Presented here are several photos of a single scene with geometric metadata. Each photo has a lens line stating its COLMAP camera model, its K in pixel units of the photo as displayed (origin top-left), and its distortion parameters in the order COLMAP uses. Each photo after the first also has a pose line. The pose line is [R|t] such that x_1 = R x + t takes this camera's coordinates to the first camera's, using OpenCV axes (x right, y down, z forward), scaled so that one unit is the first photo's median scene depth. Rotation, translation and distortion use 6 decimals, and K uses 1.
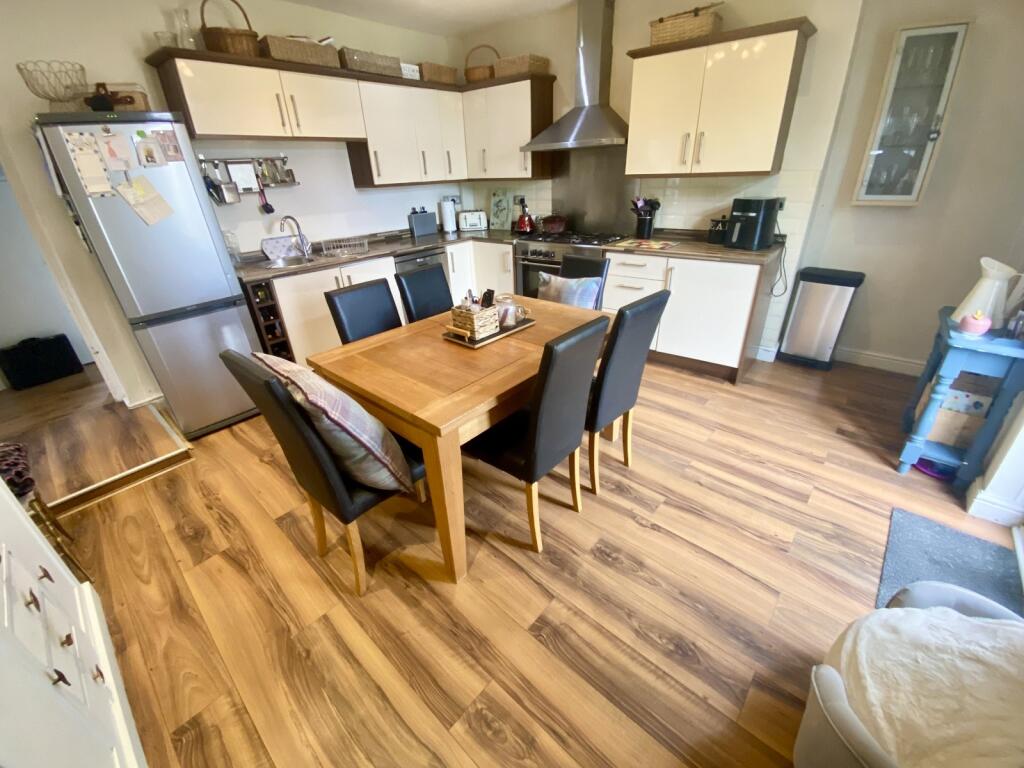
lens RADIAL K [[402.8, 0, 512.0], [0, 402.8, 384.0], [0, 0, 1]] dist [-0.002238, -0.000167]
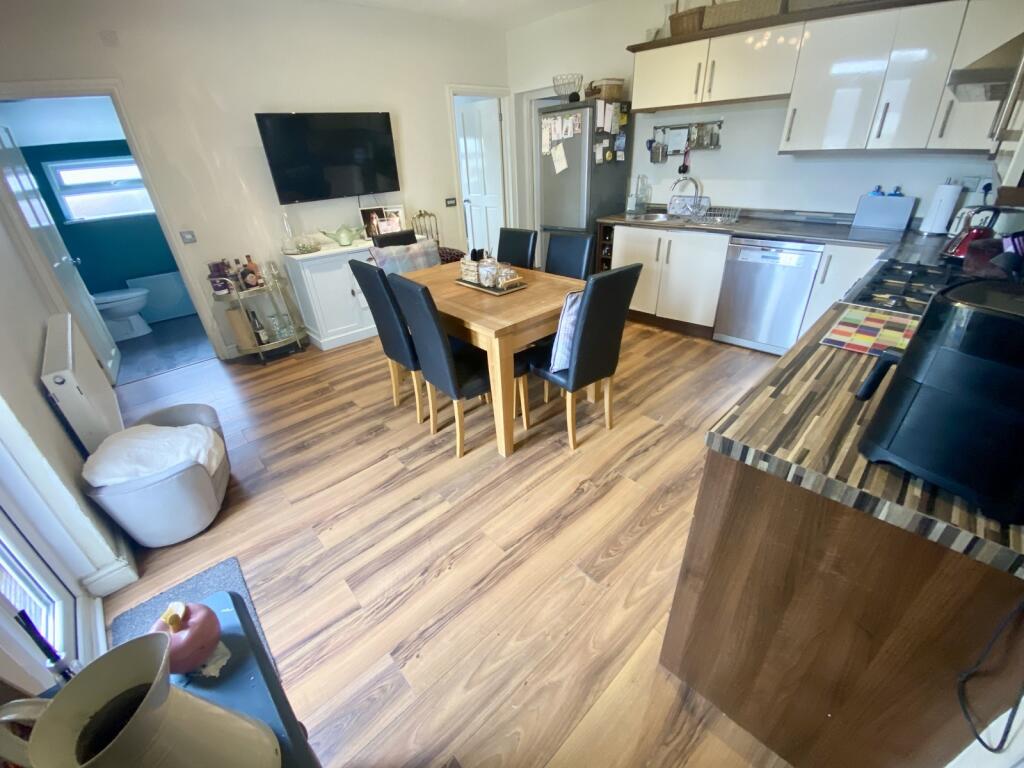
lens RADIAL K [[417.6, 0, 510.9], [0, 417.6, 386.6], [0, 0, 1]] dist [0.001011, -0.000049]
pose [[-0.089806, 0.515868, -0.851948, 1.165054], [-0.429917, 0.751526, 0.500380, -0.542710], [0.898391, 0.411204, 0.154289, 0.961527]]
